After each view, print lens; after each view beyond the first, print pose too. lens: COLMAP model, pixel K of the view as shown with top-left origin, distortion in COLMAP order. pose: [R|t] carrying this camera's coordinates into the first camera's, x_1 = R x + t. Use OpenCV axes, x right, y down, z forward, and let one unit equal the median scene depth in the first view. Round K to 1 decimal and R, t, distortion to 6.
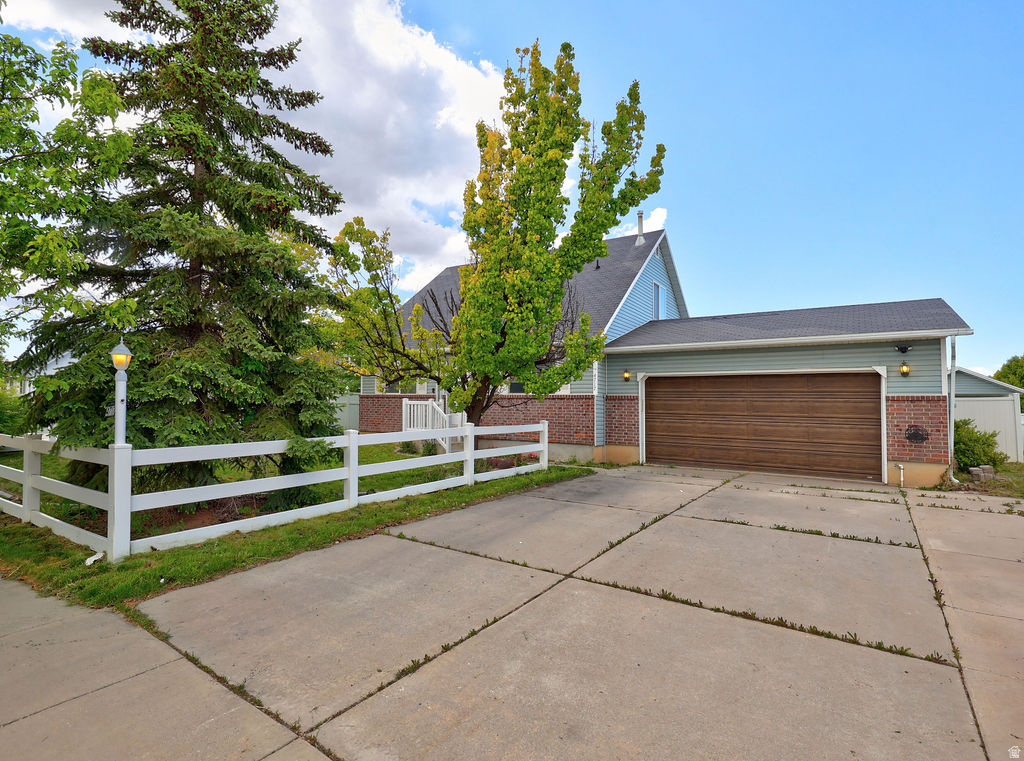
lens RADIAL K [[512.1, 0, 508.4], [0, 512.1, 396.2], [0, 0, 1]] dist [0.004672, 0.001790]
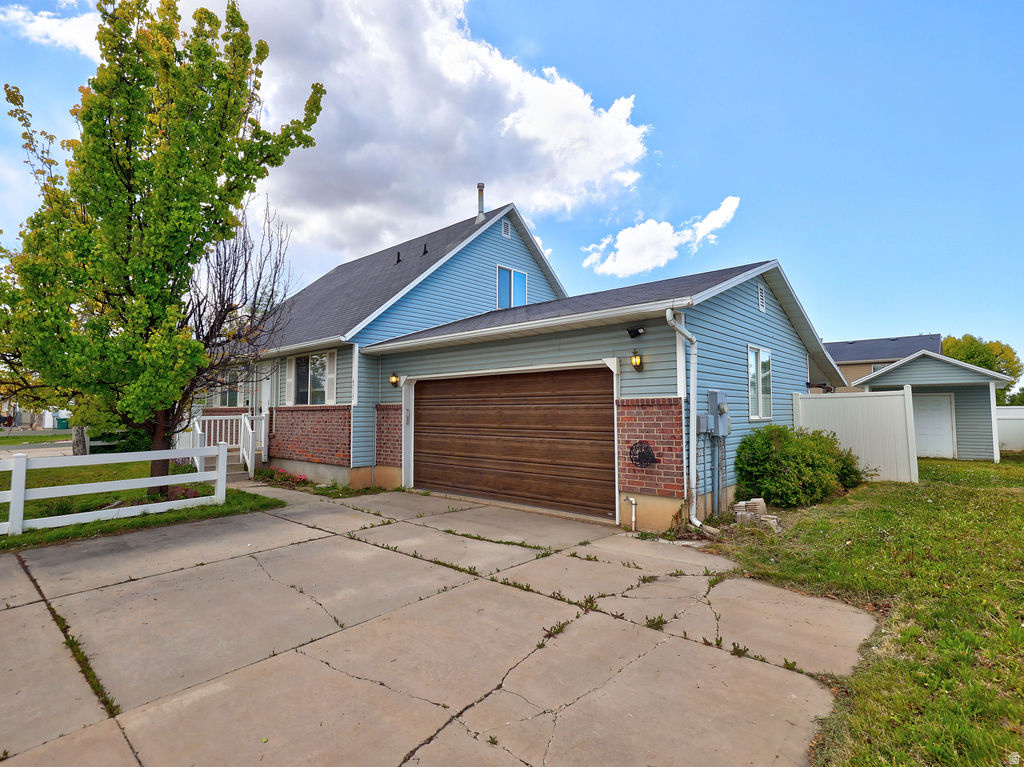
lens RADIAL K [[512.1, 0, 517.3], [0, 512.1, 382.9], [0, 0, 1]] dist [0.004672, 0.001790]
pose [[0.991296, -0.032175, -0.127656, 0.643520], [0.028234, 0.999071, -0.032567, -0.003890], [0.128585, 0.028679, 0.991284, 0.262907]]
